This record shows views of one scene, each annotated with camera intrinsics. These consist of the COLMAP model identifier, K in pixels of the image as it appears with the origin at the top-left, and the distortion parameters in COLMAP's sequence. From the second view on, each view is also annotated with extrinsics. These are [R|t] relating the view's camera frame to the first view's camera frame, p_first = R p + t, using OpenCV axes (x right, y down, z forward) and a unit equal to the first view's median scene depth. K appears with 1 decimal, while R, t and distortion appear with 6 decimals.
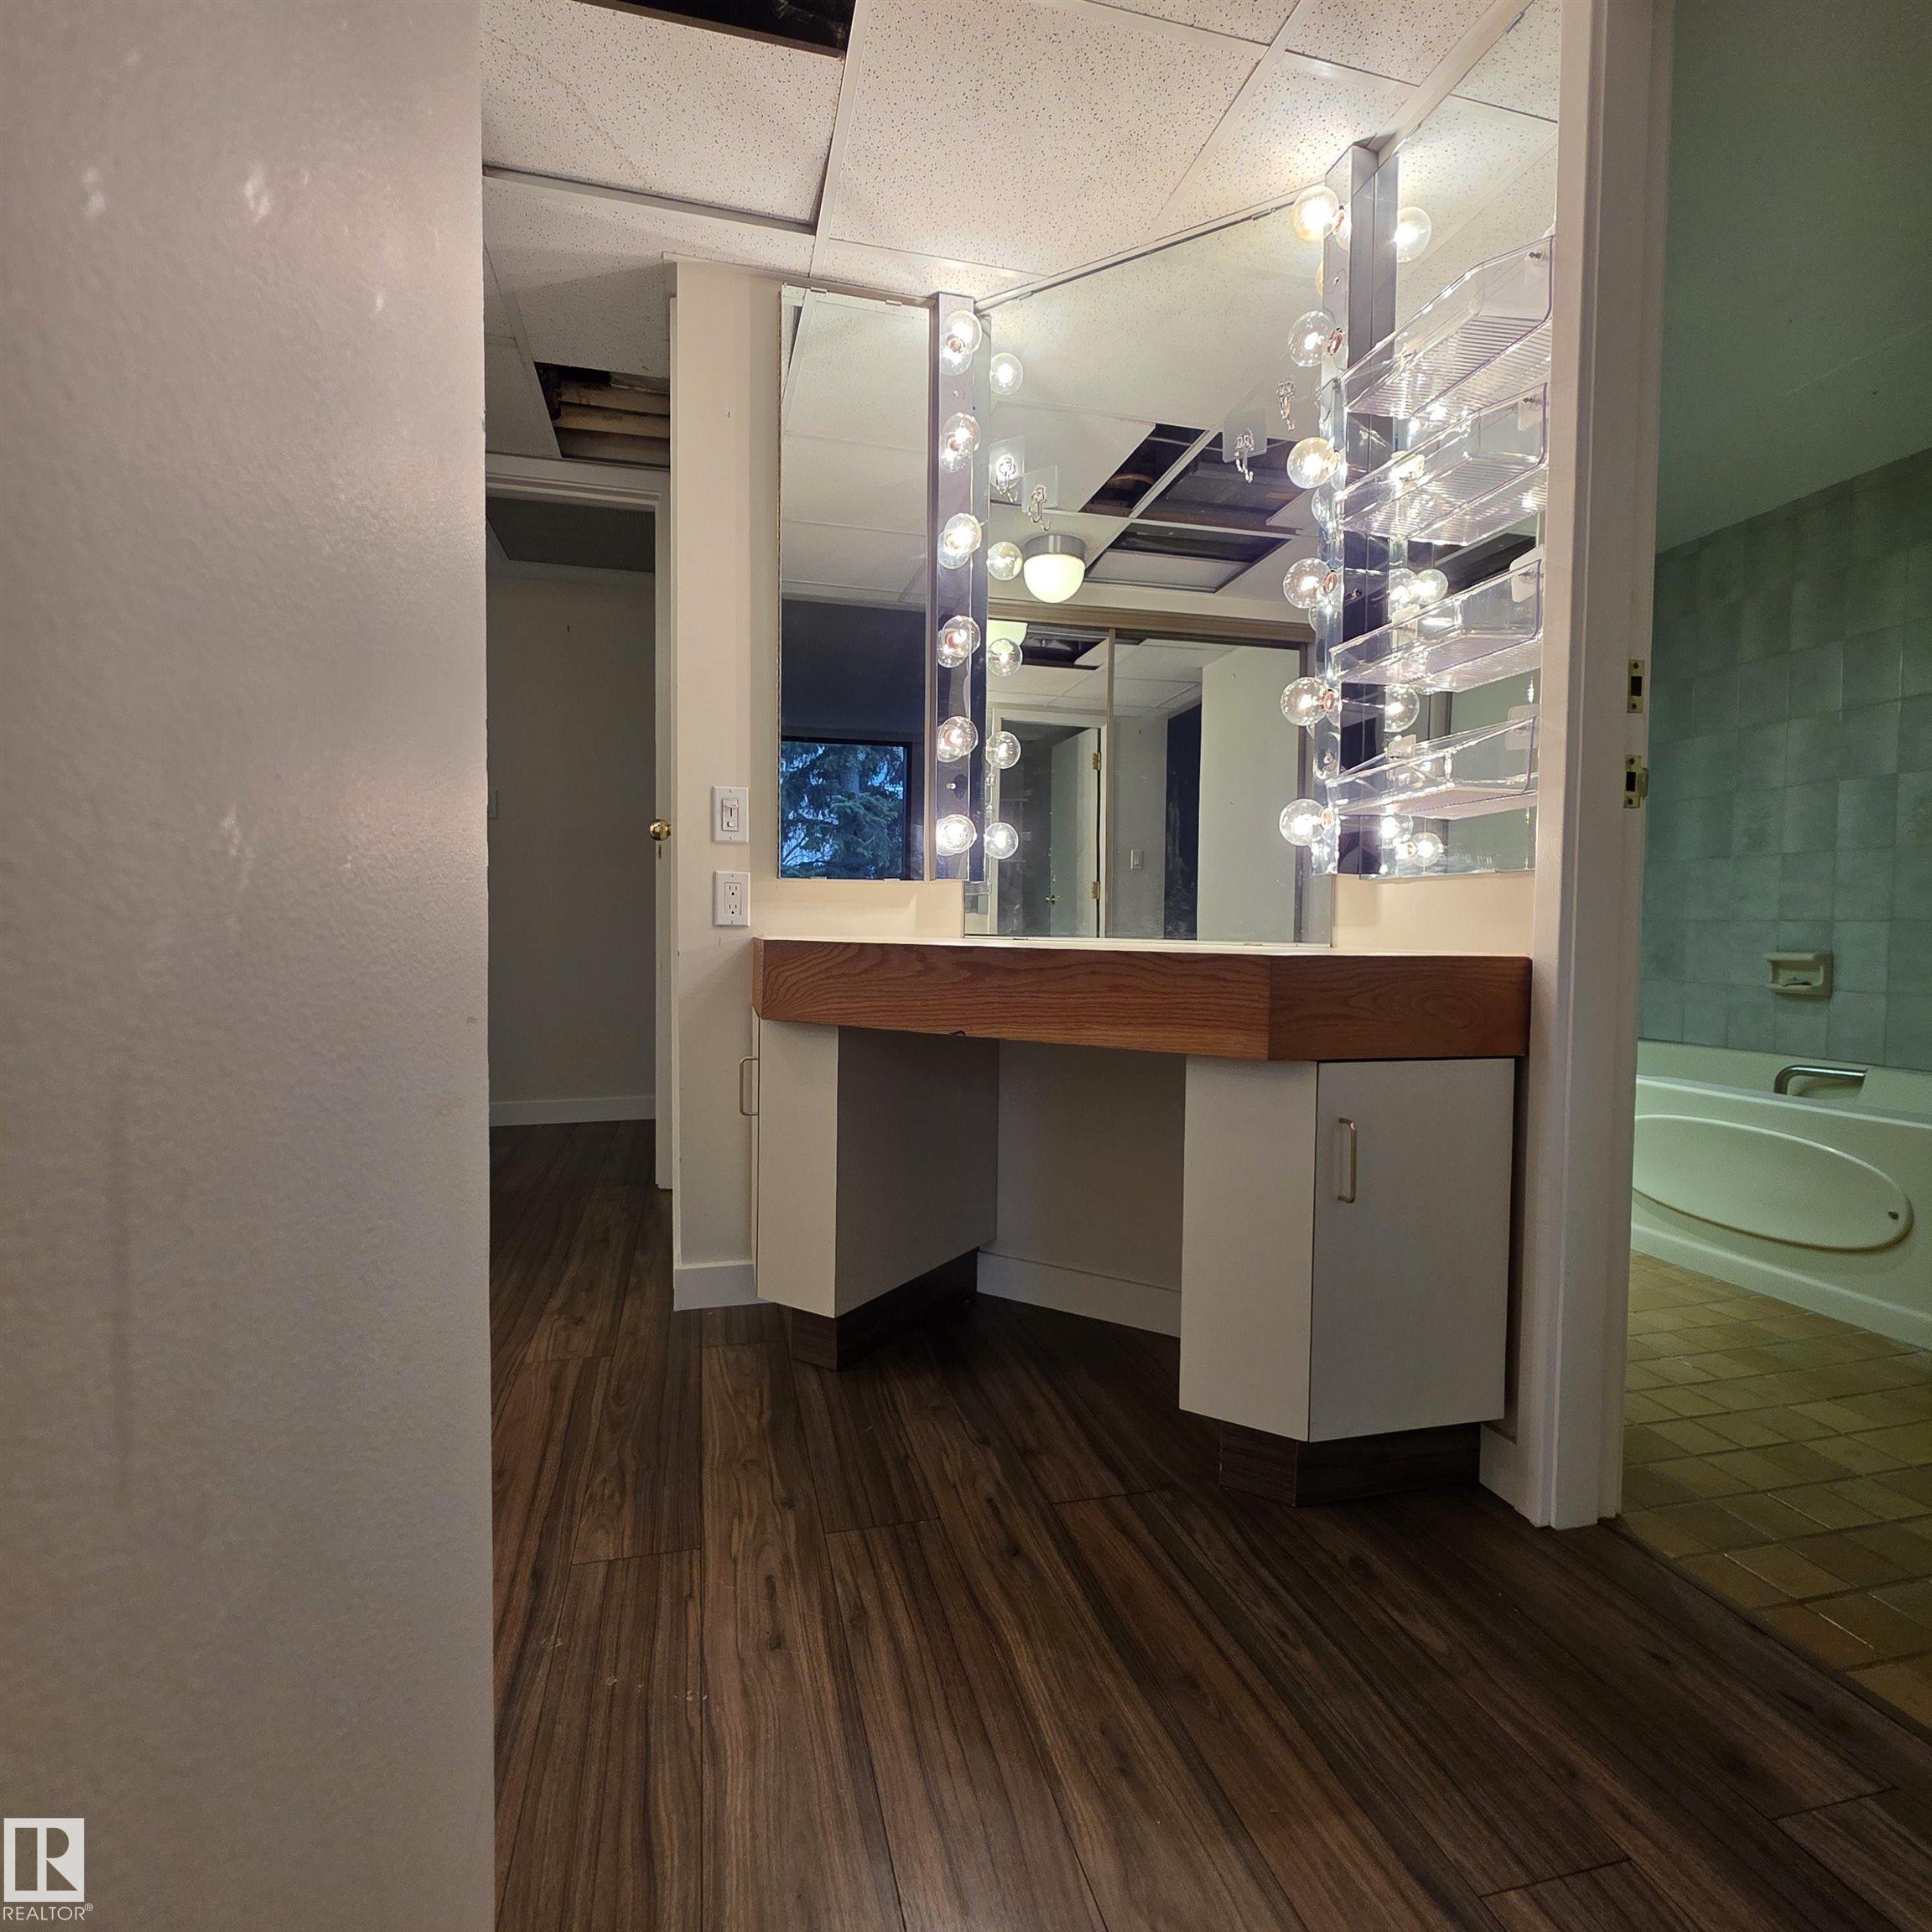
lens RADIAL K [[1030.8, 0, 963.2], [0, 1030.8, 961.6], [0, 0, 1]] dist [0.000784, 0.000499]
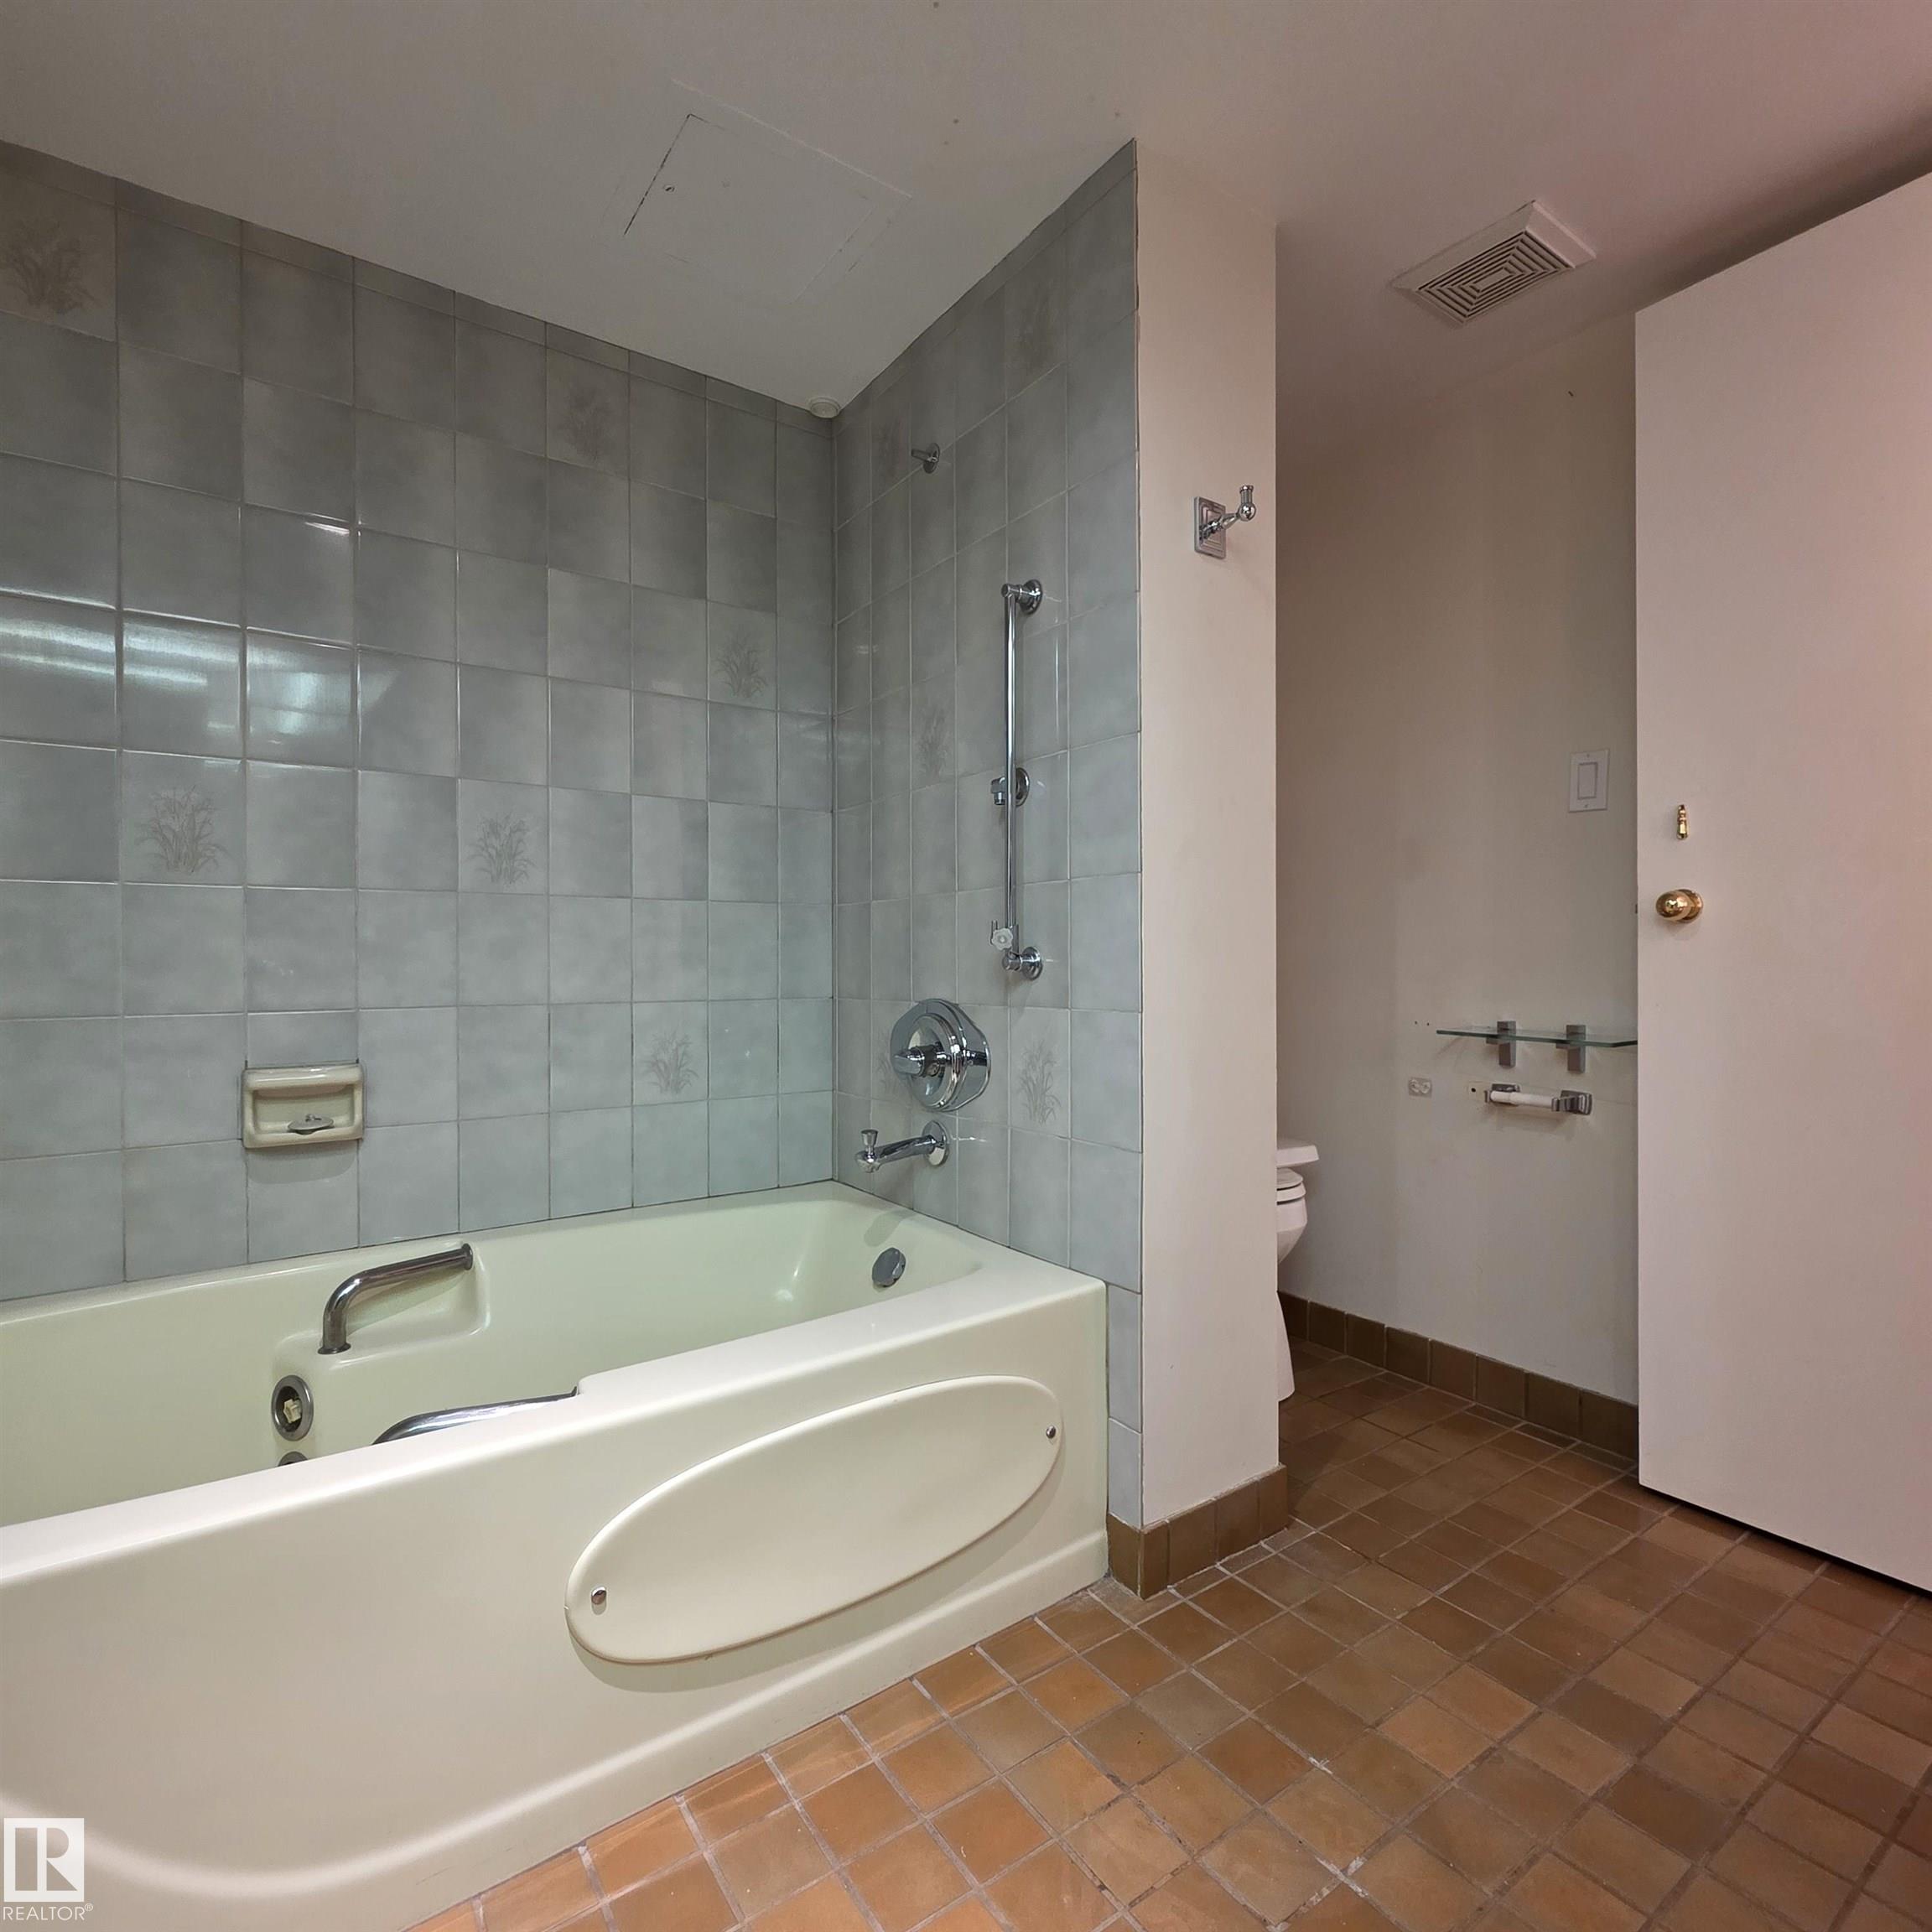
lens RADIAL K [[1030.8, 0, 965.3], [0, 1030.8, 964.3], [0, 0, 1]] dist [0.000784, 0.000499]
pose [[-0.361021, -0.010789, 0.932495, 0.169947], [0.033892, 0.999121, 0.024681, -0.063899], [-0.931942, 0.040515, -0.360338, 0.844764]]
